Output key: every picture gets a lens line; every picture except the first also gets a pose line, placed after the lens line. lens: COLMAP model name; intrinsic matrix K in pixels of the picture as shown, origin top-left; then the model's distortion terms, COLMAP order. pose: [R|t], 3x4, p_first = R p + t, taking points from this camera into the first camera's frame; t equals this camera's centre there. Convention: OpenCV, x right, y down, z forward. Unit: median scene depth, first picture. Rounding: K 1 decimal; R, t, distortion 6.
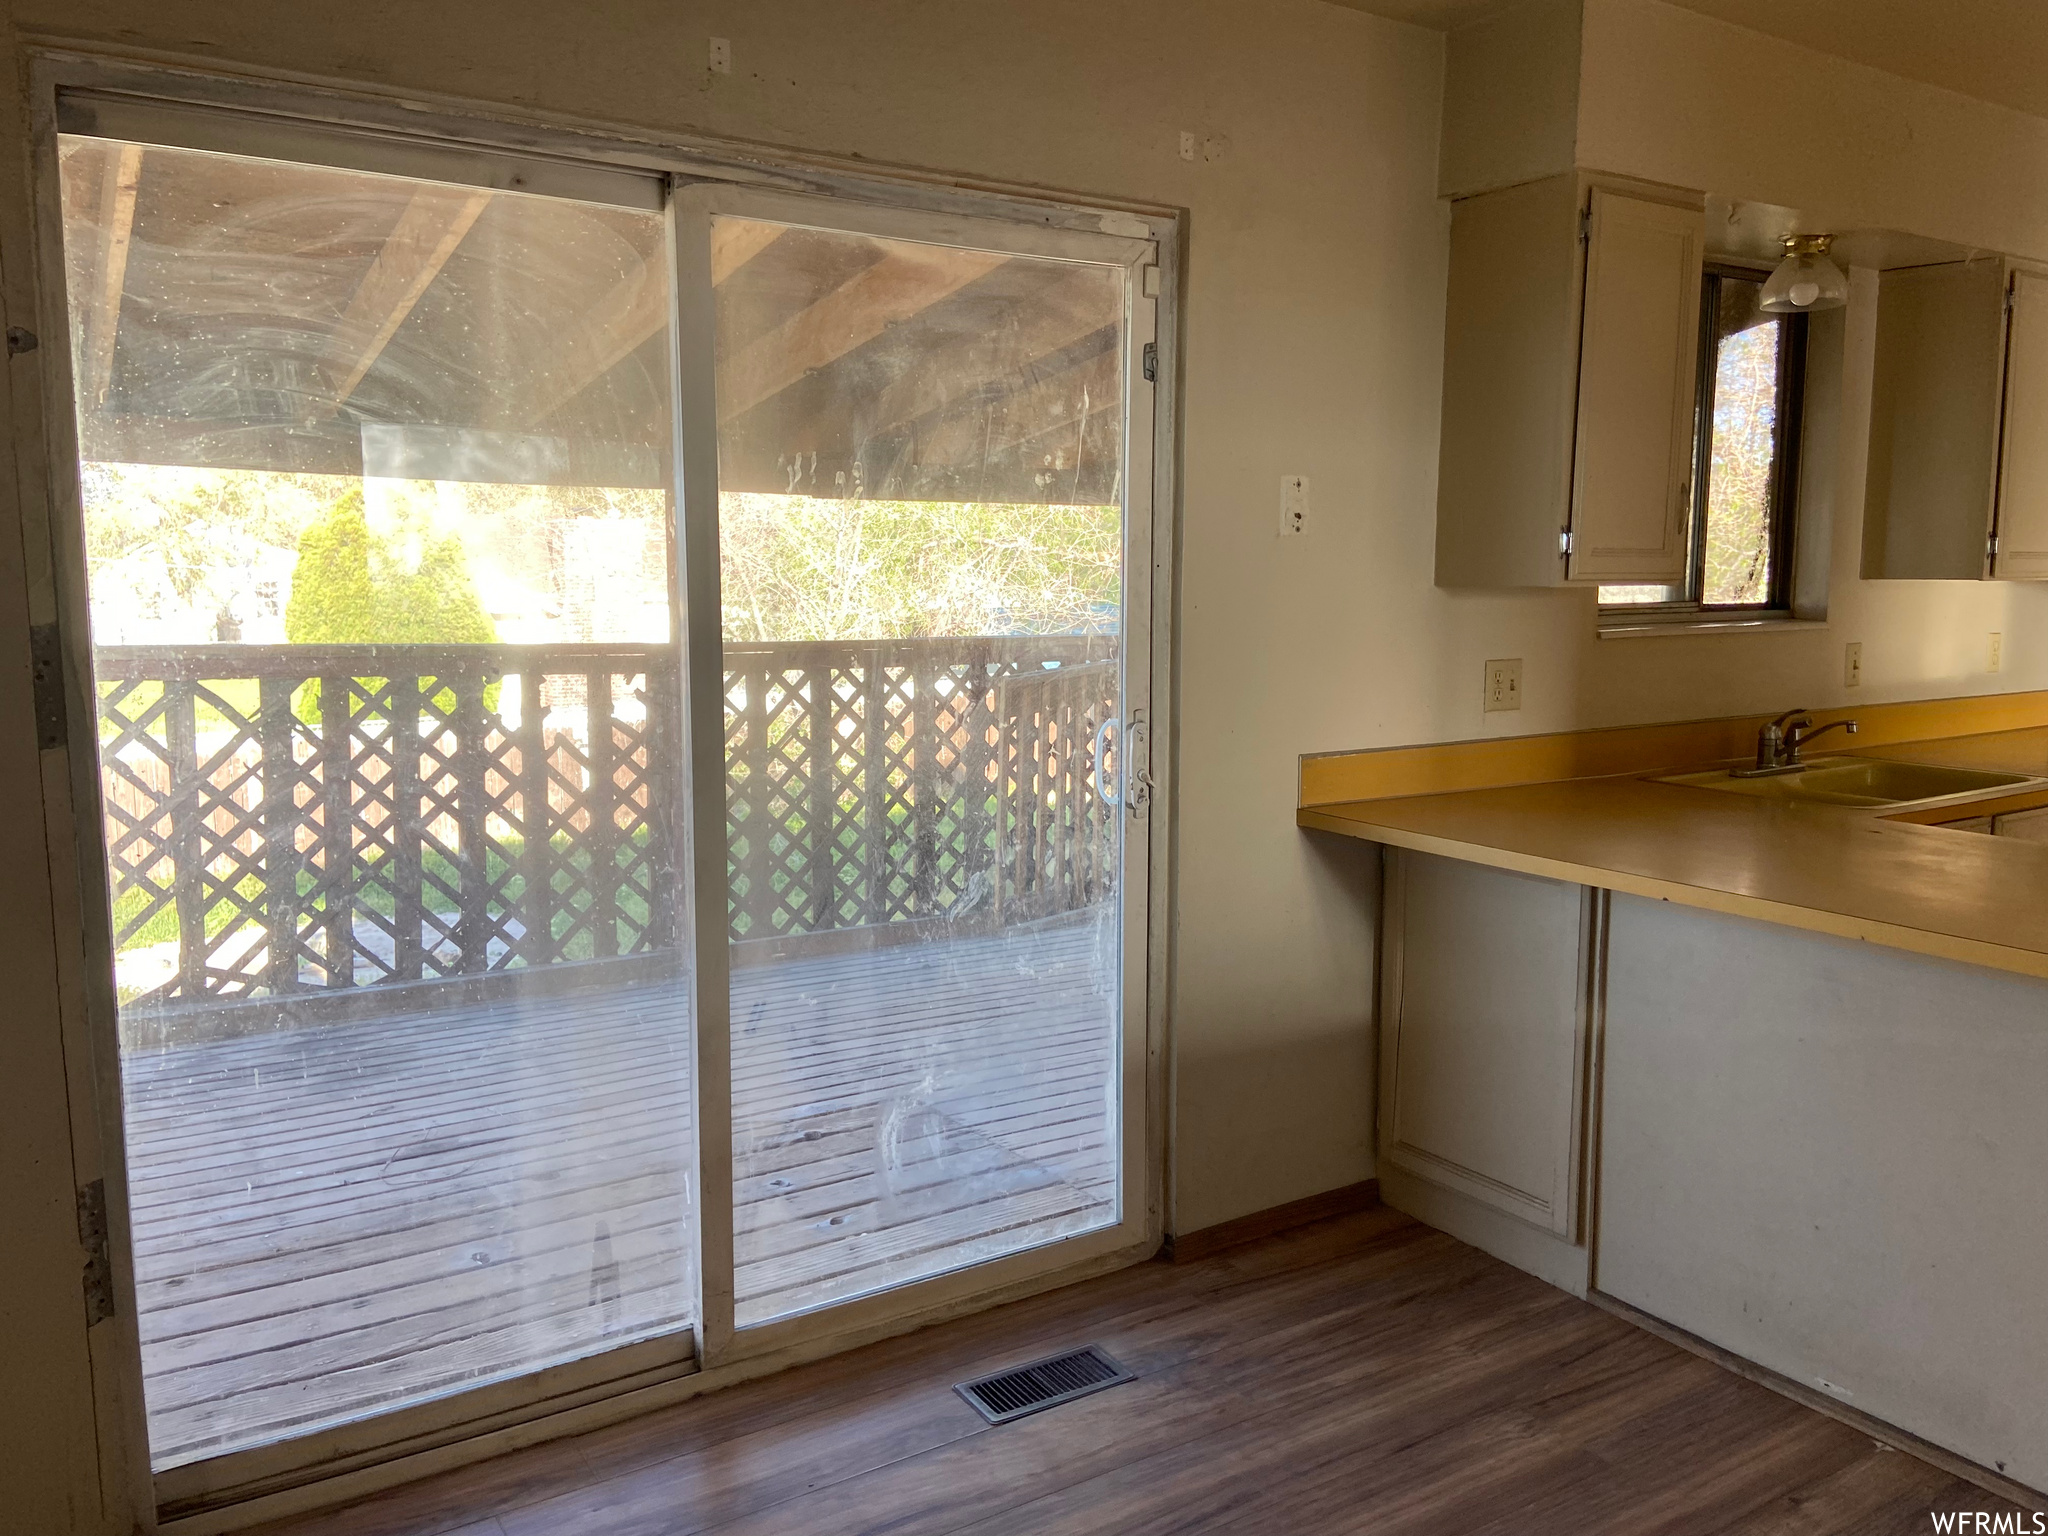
lens RADIAL K [[1559.1, 0, 1024.0], [0, 1559.1, 768.0], [0, 0, 1]] dist [0.129739, -0.194537]
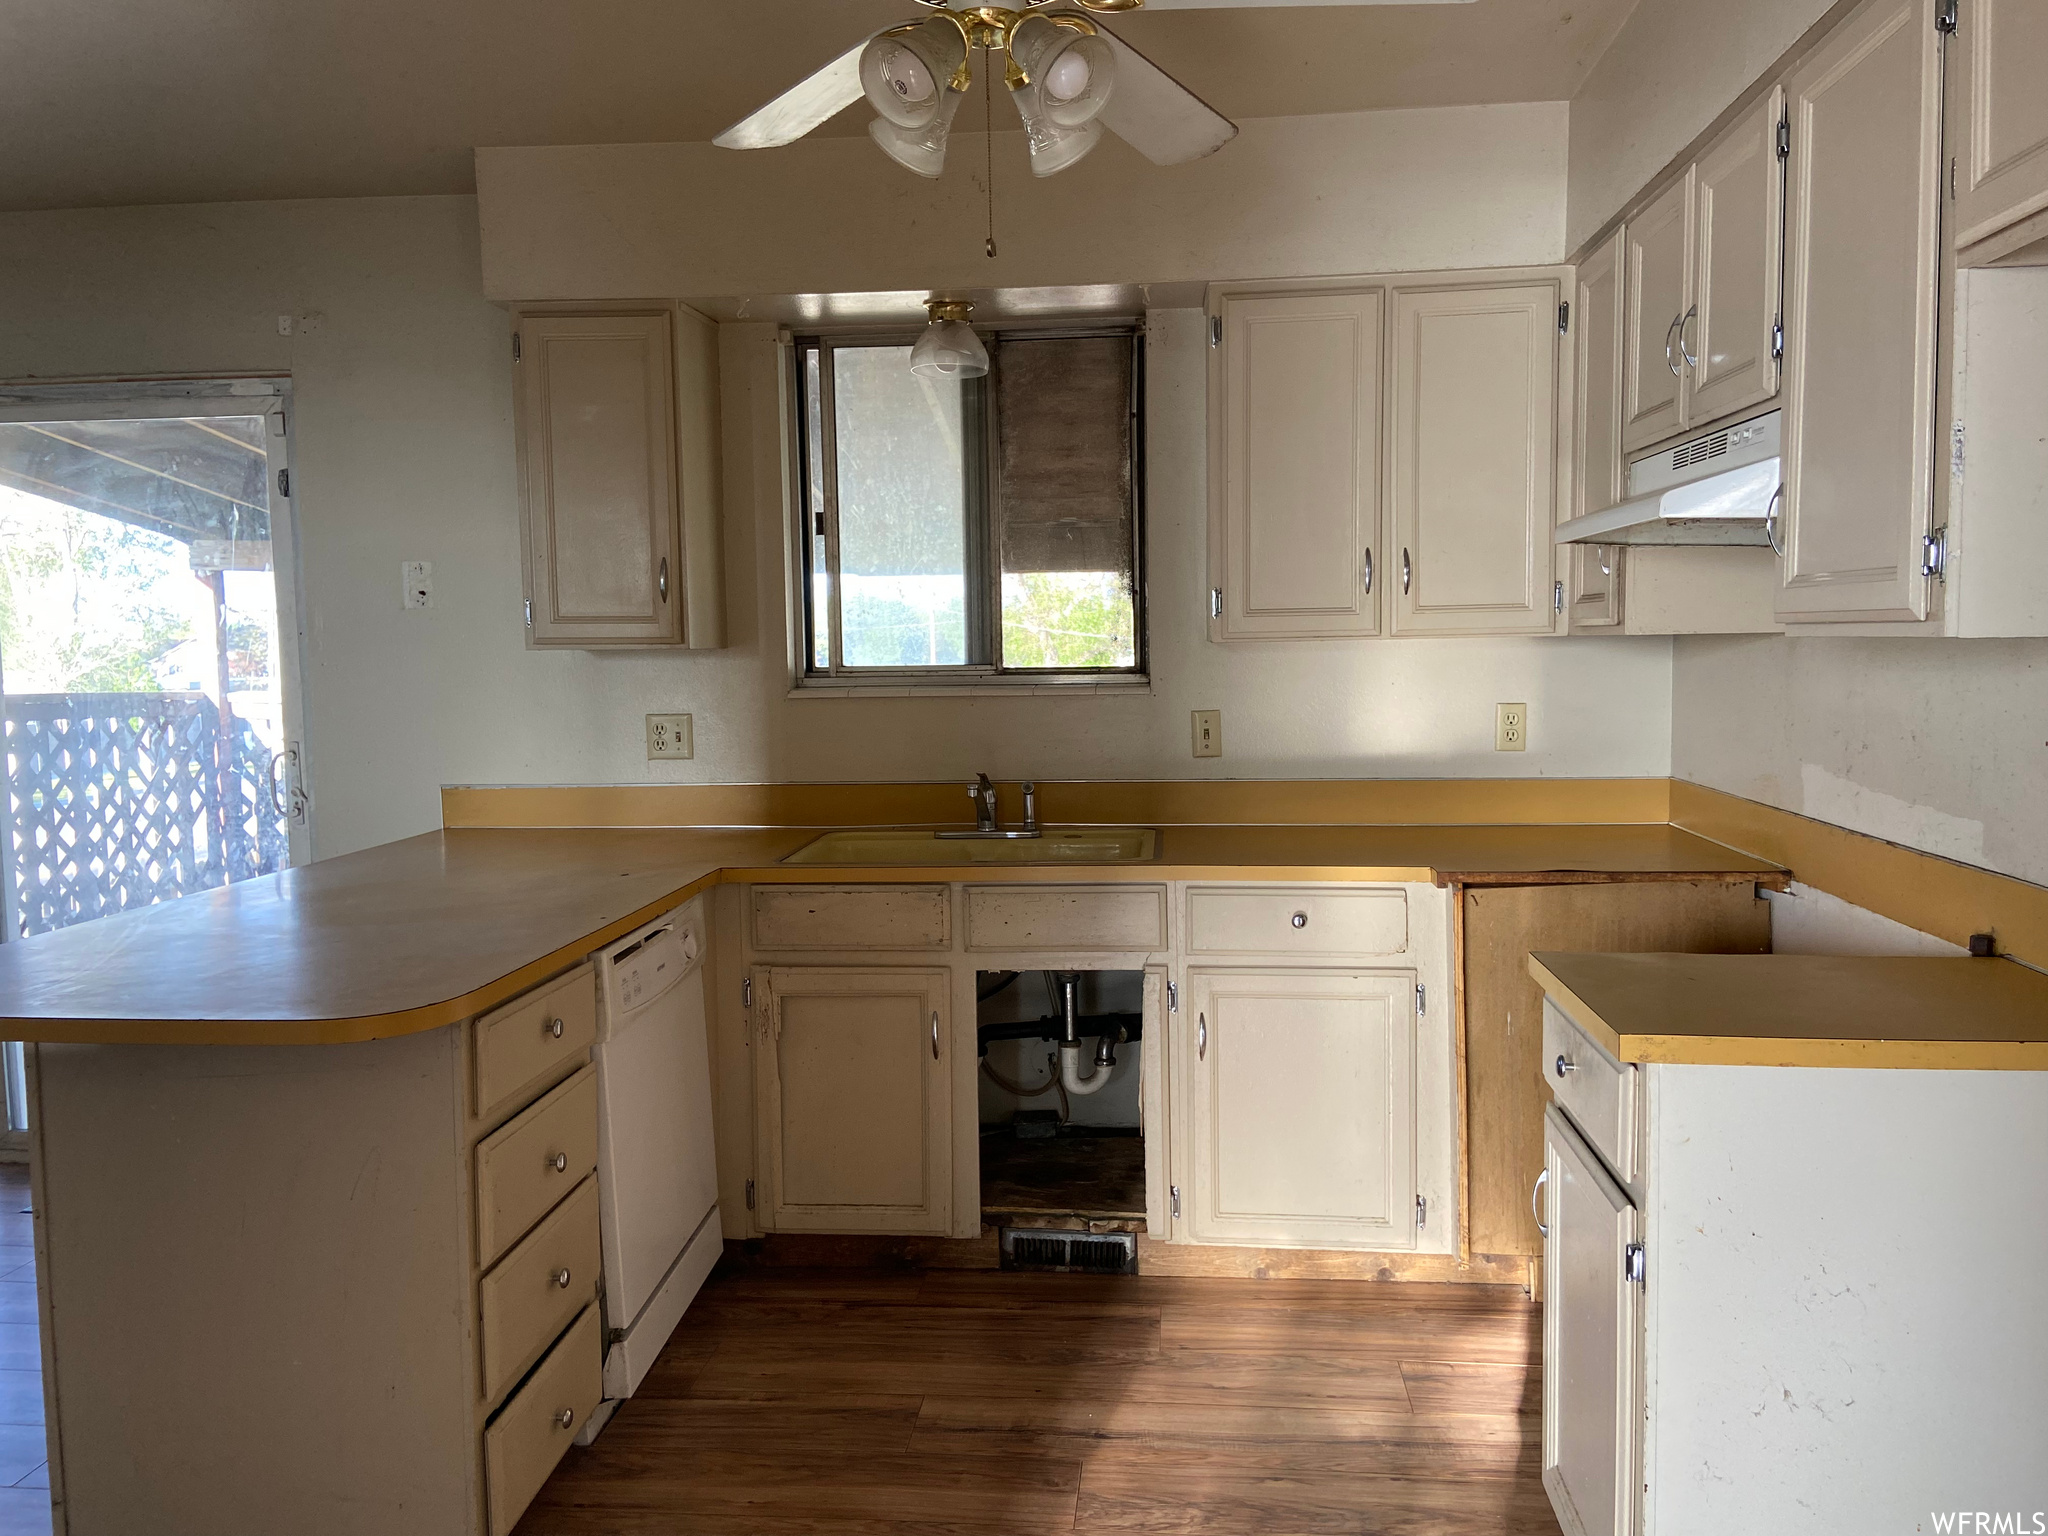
lens RADIAL K [[1559.1, 0, 1024.0], [0, 1559.1, 768.0], [0, 0, 1]] dist [0.129739, -0.194537]
pose [[0.794998, 0.044132, -0.605005, 1.439706], [-0.066561, 0.997674, -0.014688, -0.038178], [0.602950, 0.051947, 0.796086, 0.318522]]
